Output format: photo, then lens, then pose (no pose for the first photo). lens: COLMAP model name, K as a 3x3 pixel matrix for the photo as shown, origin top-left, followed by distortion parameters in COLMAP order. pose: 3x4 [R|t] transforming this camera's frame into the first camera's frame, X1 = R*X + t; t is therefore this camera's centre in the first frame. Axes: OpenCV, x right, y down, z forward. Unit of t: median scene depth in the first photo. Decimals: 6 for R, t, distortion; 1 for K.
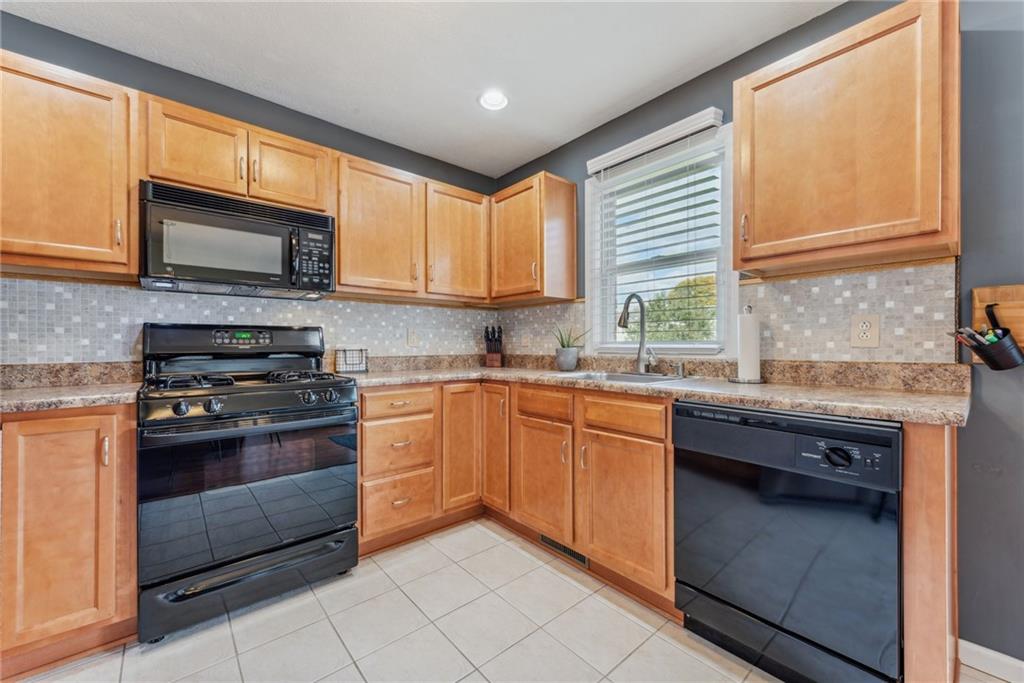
lens RADIAL K [[405.7, 0, 526.6], [0, 405.7, 348.9], [0, 0, 1]] dist [-0.000716, -0.000014]
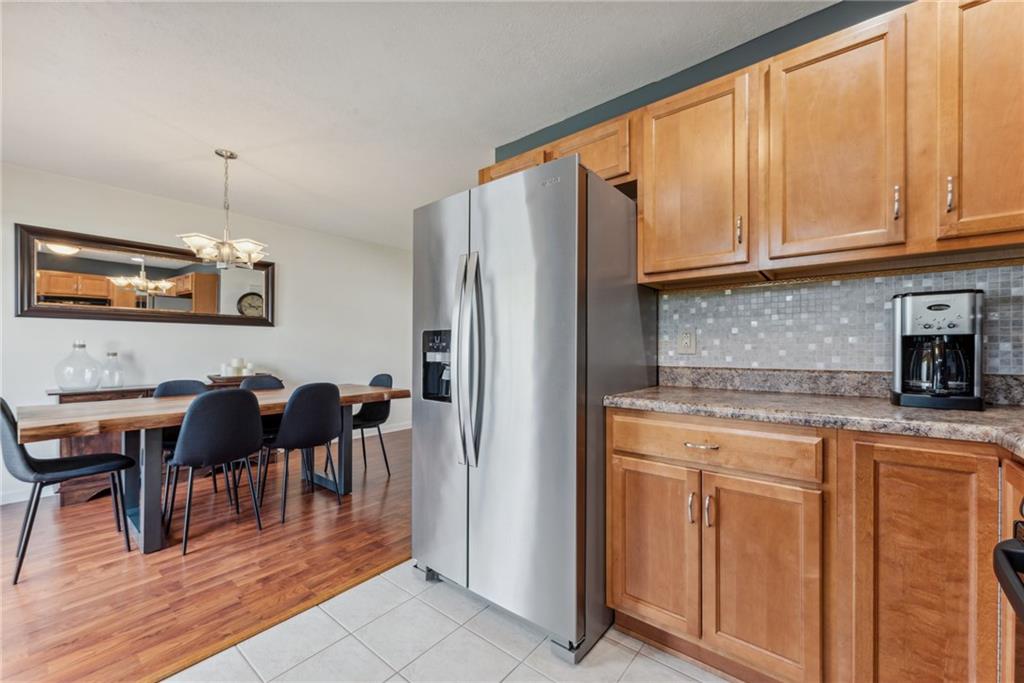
lens RADIAL K [[405.7, 0, 505.6], [0, 405.7, 346.5], [0, 0, 1]] dist [-0.000716, -0.000014]
pose [[0.988763, 0.013779, 0.148853, -0.196665], [-0.011390, 0.999793, -0.016888, -0.001896], [-0.149055, 0.015002, 0.988715, 0.224850]]
